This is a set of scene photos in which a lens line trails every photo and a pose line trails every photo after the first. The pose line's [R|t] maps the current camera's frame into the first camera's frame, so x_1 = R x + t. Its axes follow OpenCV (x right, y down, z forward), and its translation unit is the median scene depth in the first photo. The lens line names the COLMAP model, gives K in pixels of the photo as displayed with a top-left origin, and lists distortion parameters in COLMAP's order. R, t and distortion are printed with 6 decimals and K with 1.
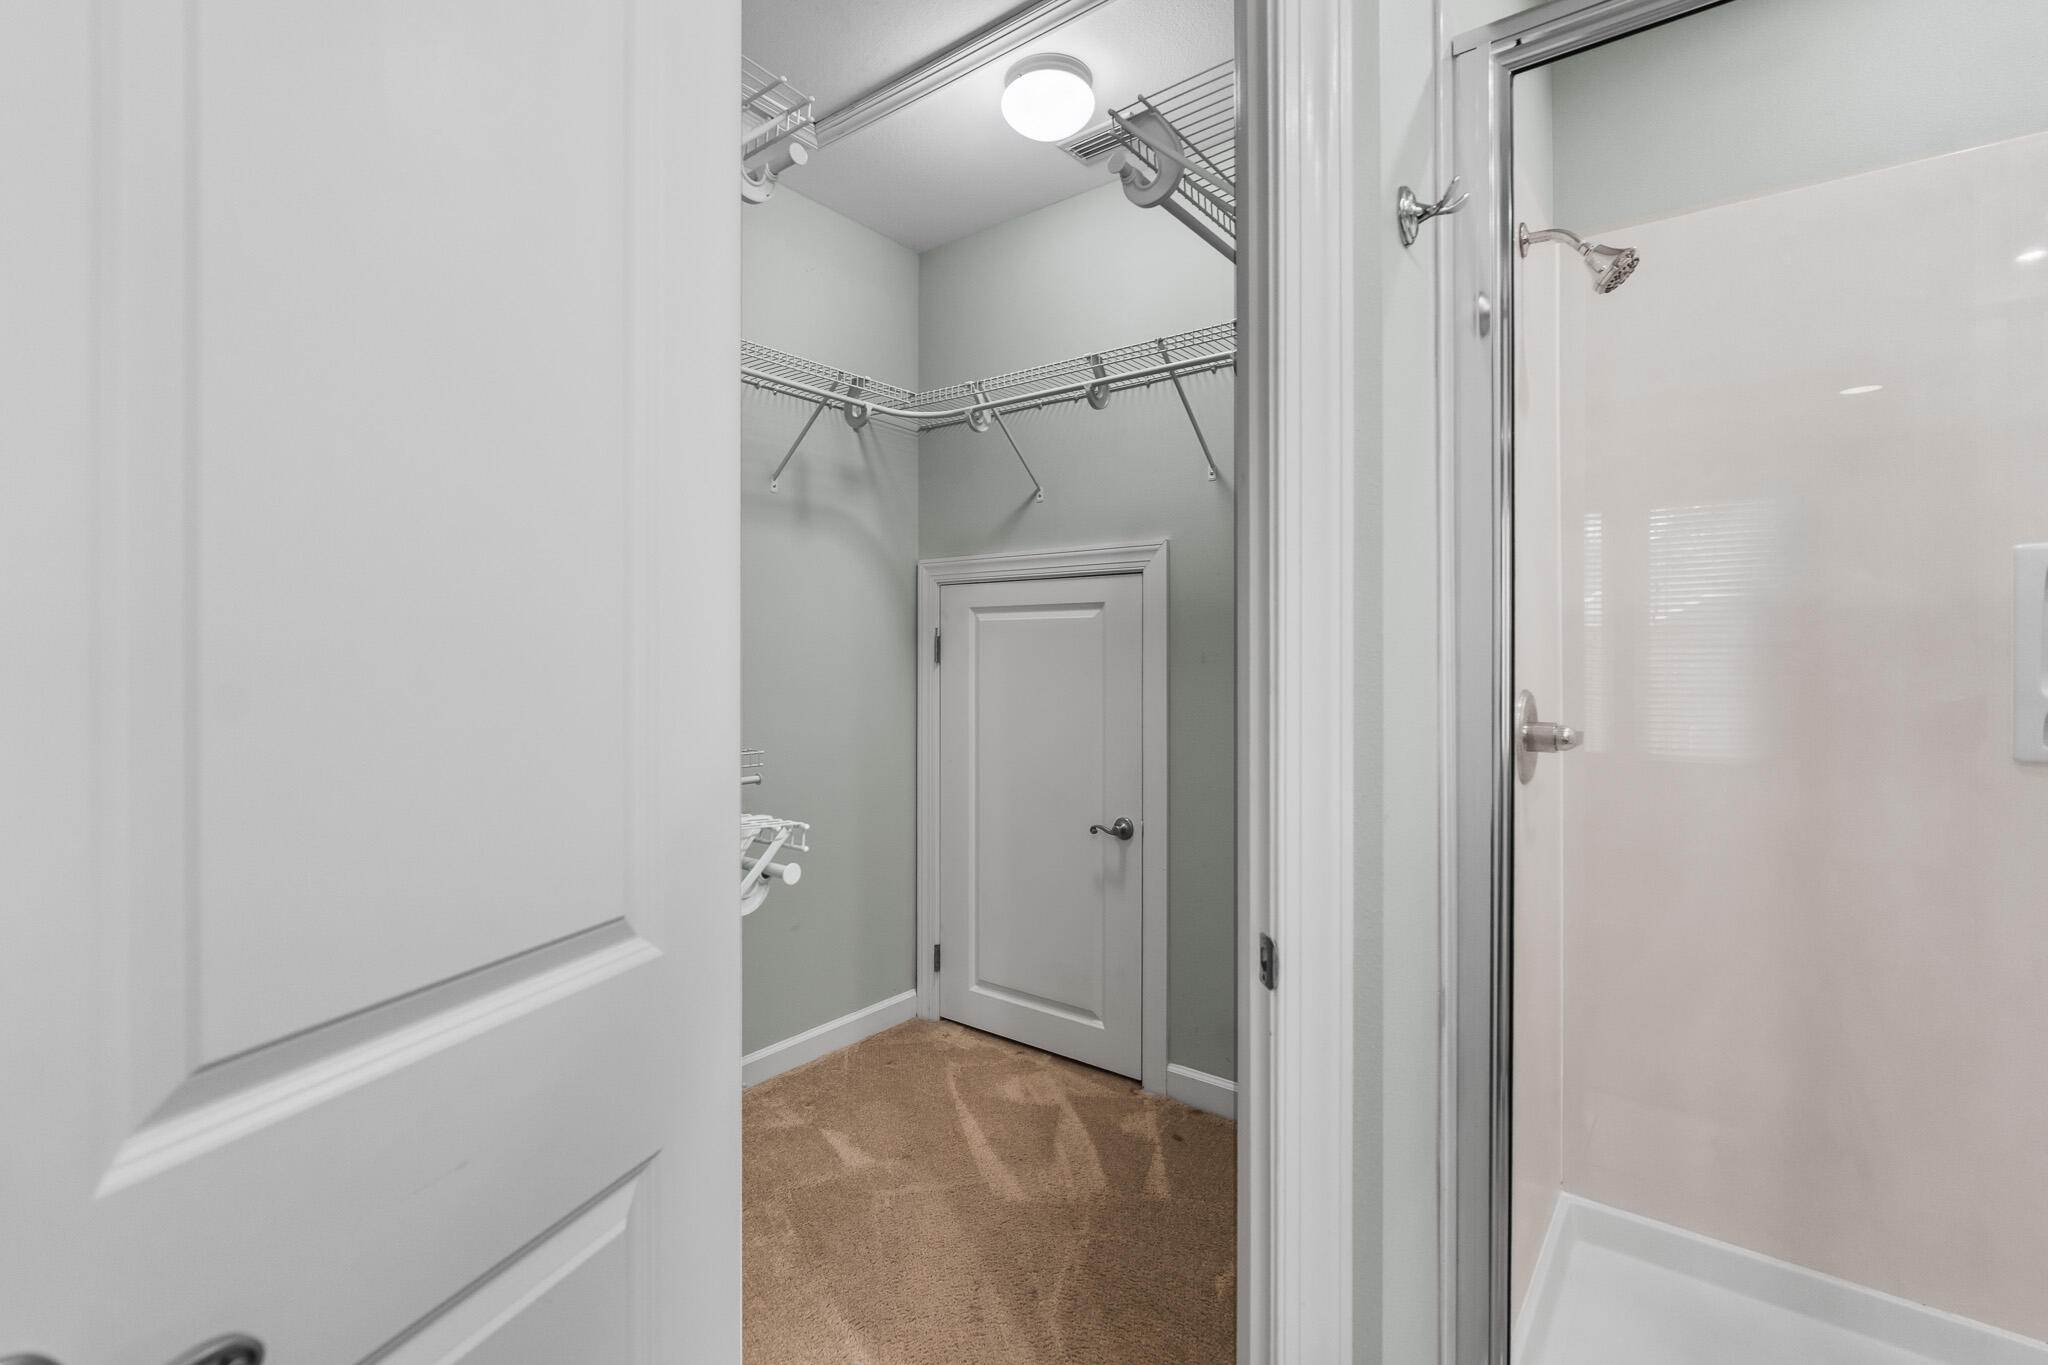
lens RADIAL K [[902.2, 0, 1015.4], [0, 902.2, 666.3], [0, 0, 1]] dist [-0.007191, -0.000034]
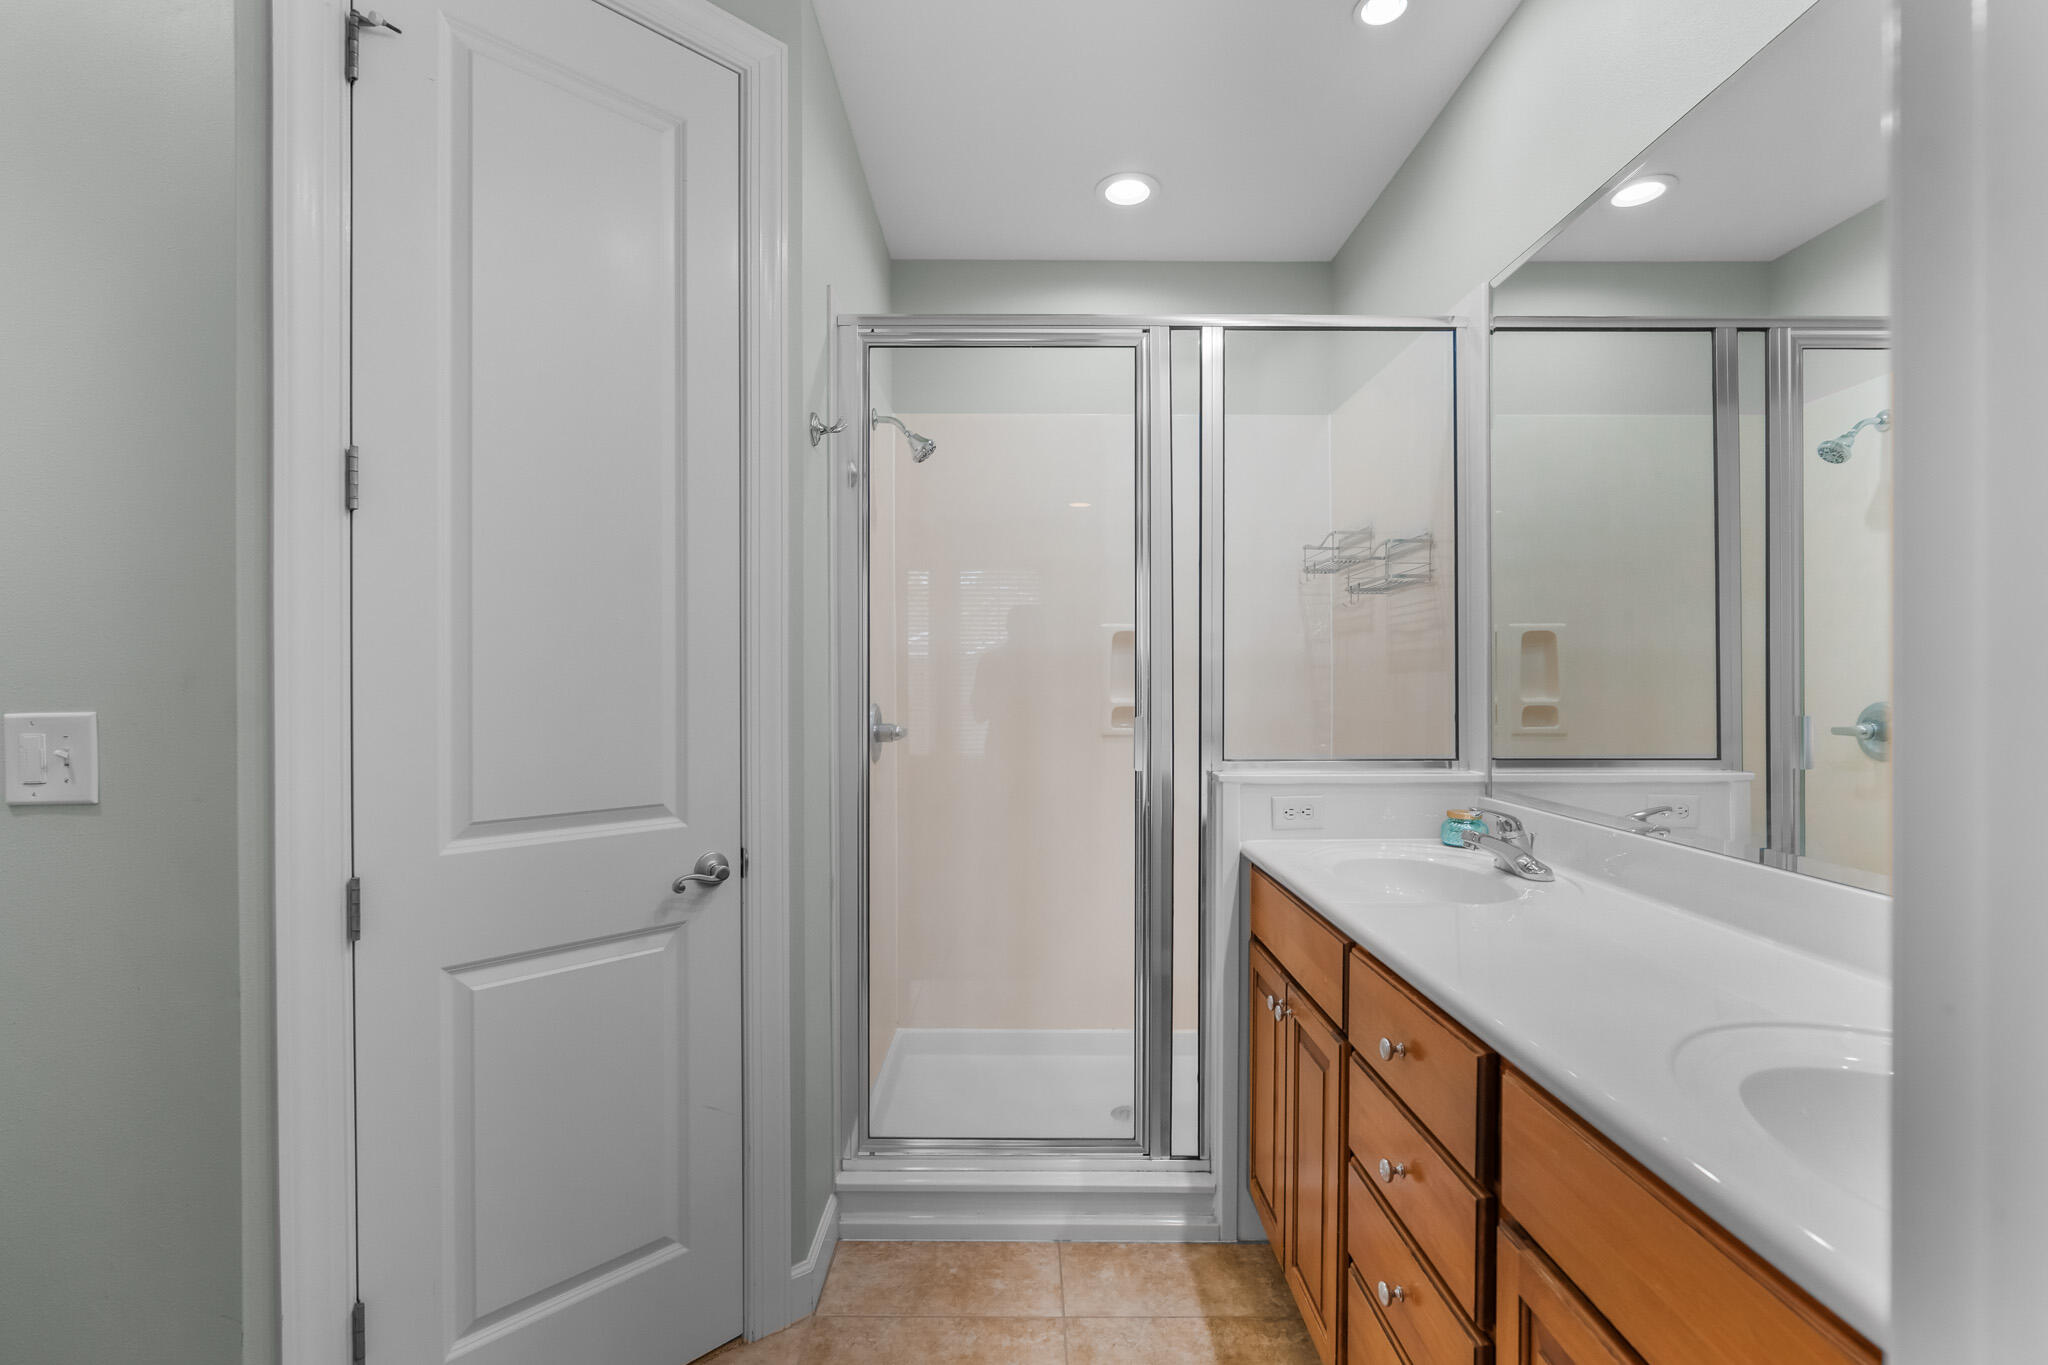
lens RADIAL K [[902.2, 0, 1019.0], [0, 902.2, 685.5], [0, 0, 1]] dist [-0.007191, -0.000034]
pose [[0.783220, 0.002032, 0.621742, -0.233948], [0.001773, 0.999983, -0.005502, 0.003484], [-0.621743, 0.005412, 0.783203, -0.420584]]
